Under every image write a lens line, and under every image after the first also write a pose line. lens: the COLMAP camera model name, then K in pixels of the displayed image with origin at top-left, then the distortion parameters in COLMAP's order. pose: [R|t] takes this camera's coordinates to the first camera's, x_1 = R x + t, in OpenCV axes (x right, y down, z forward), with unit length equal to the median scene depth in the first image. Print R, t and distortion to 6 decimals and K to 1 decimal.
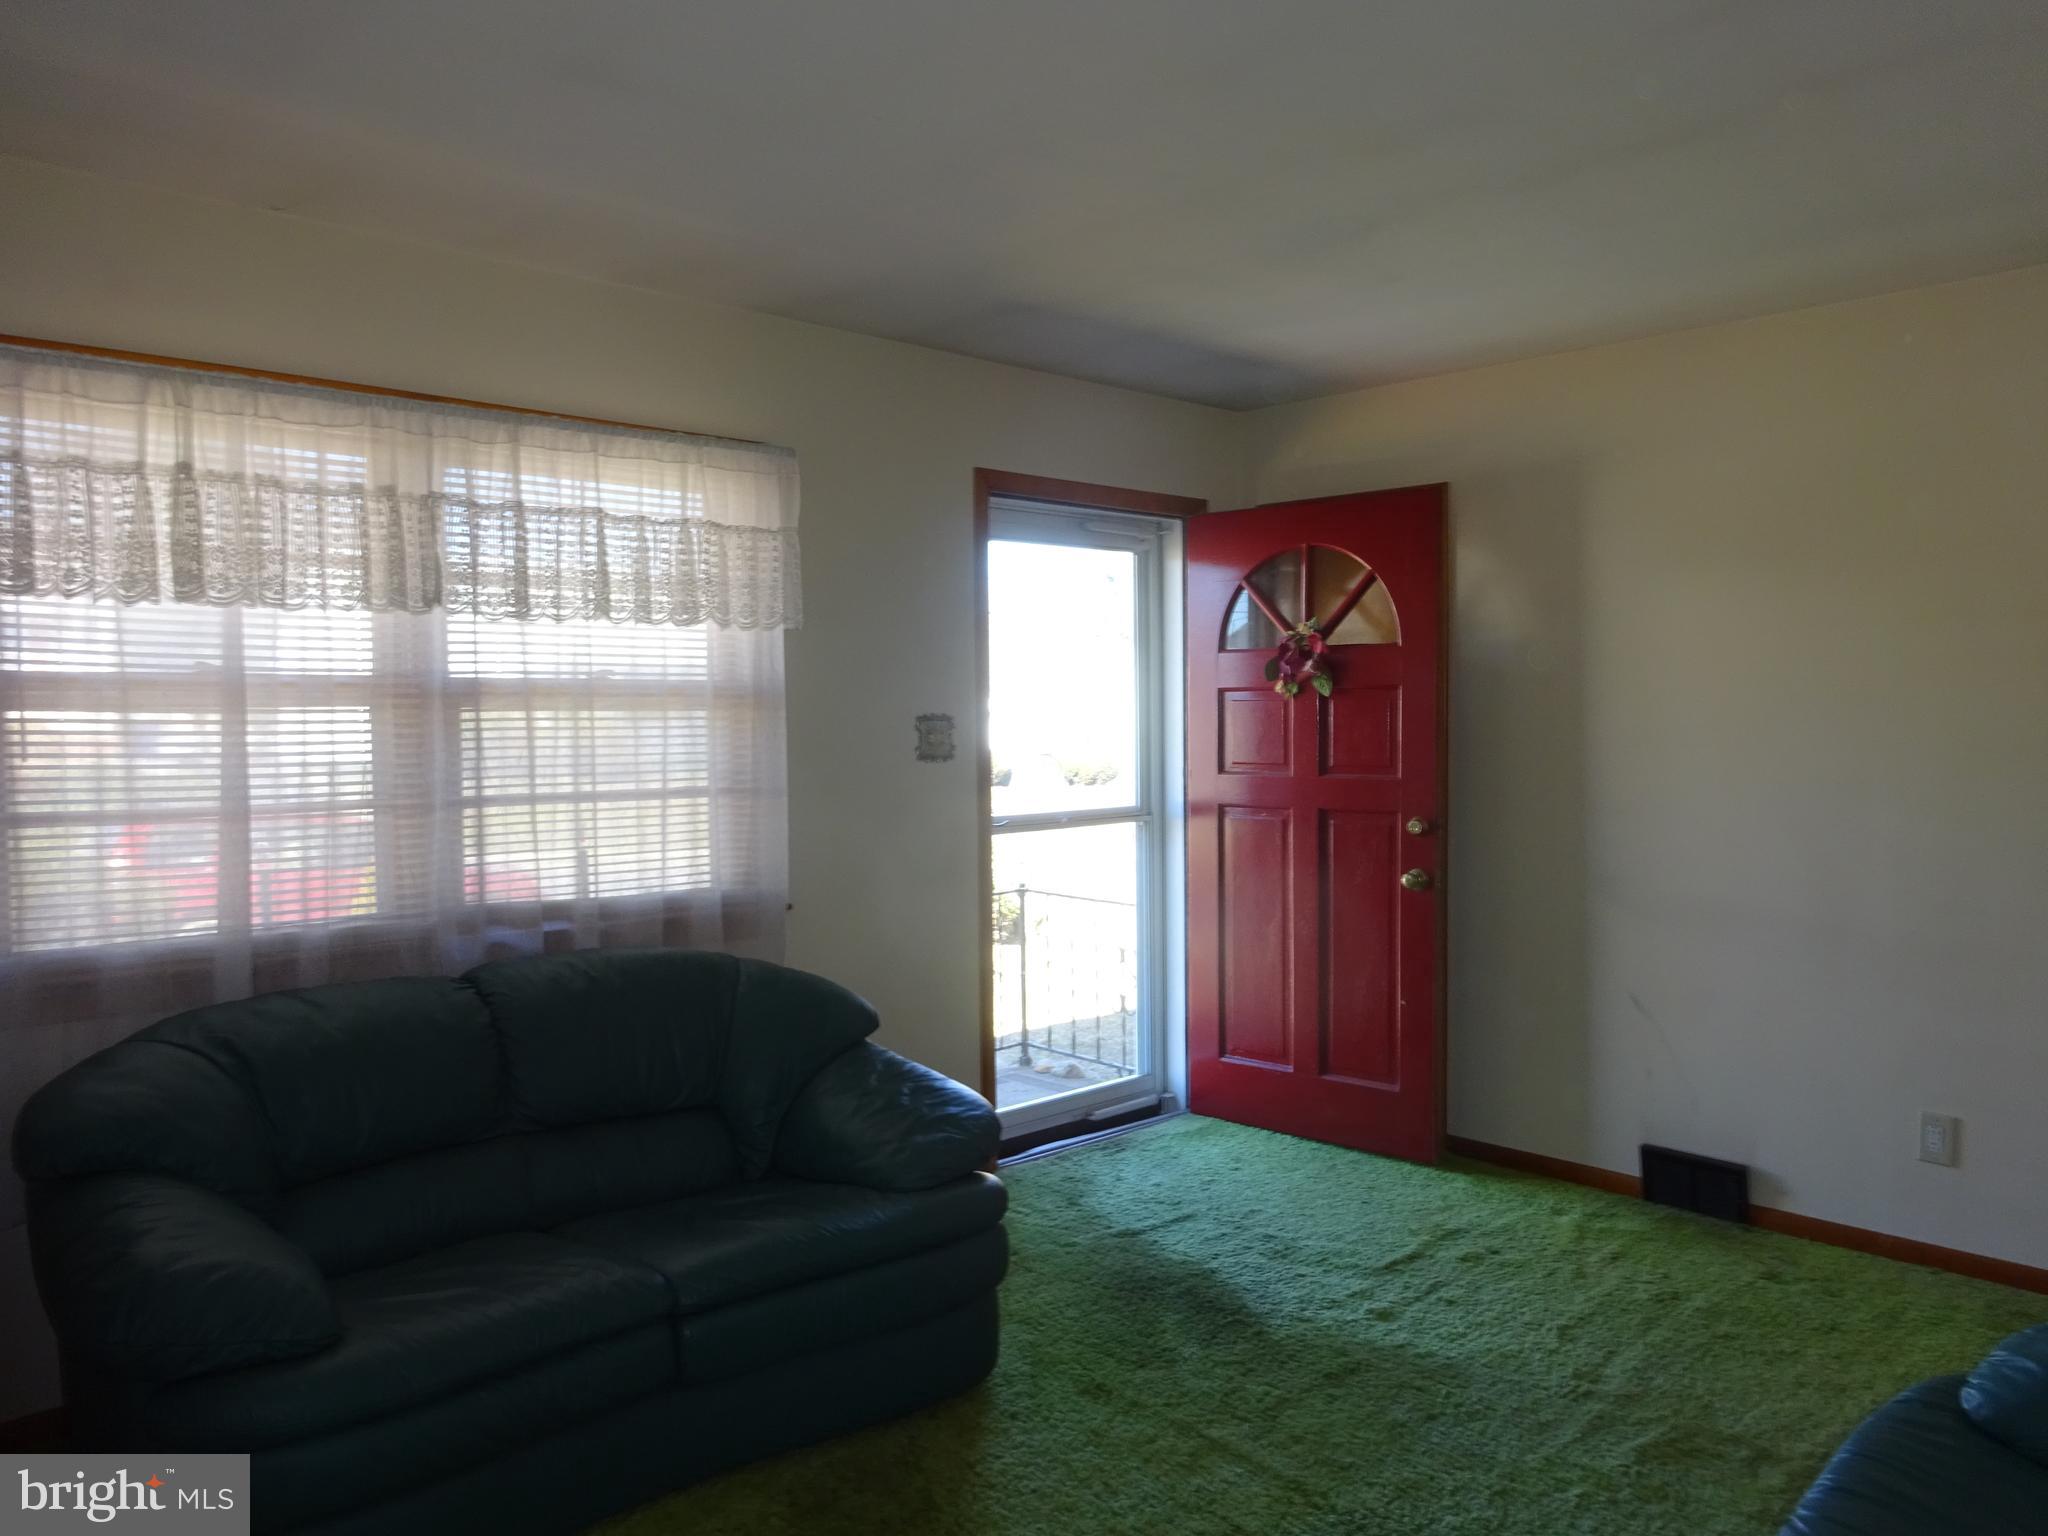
lens RADIAL K [[1618.2, 0, 1024.0], [0, 1618.2, 768.0], [0, 0, 1]] dist [0.157109, -0.002156]
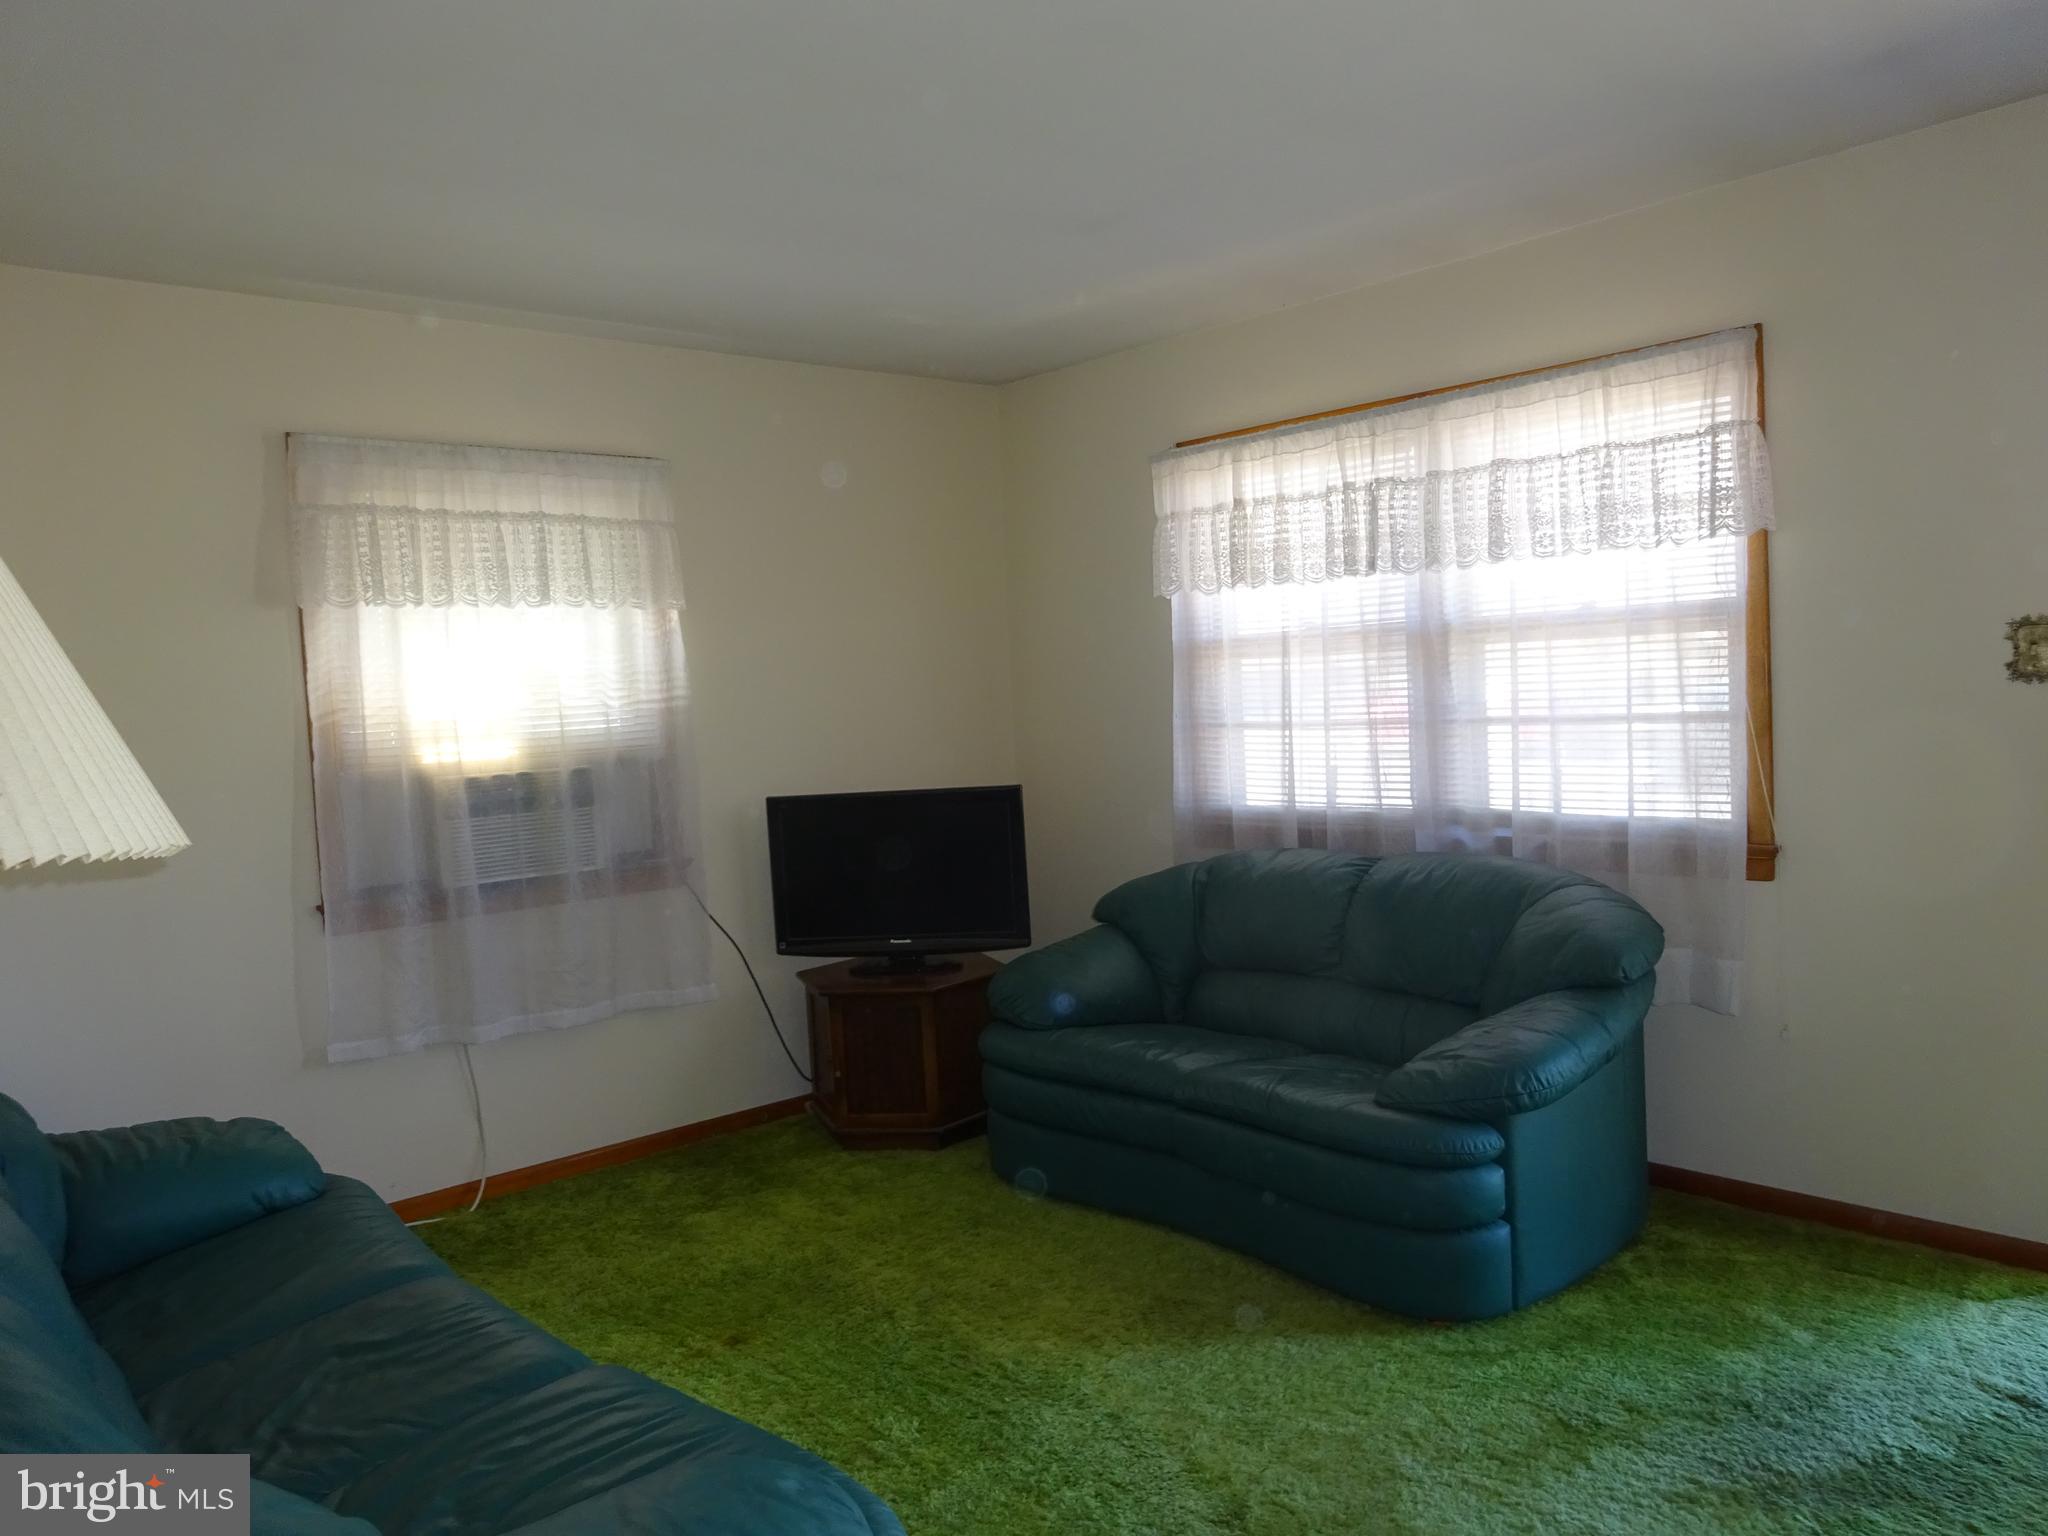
lens RADIAL K [[1507.1, 0, 1018.5], [0, 1507.1, 769.3], [0, 0, 1]] dist [0.007064, -0.006116]
pose [[0.009211, 0.069062, -0.997570, 0.756813], [0.024077, 0.997308, 0.069266, -0.028407], [0.999668, -0.024656, 0.007524, 0.660397]]
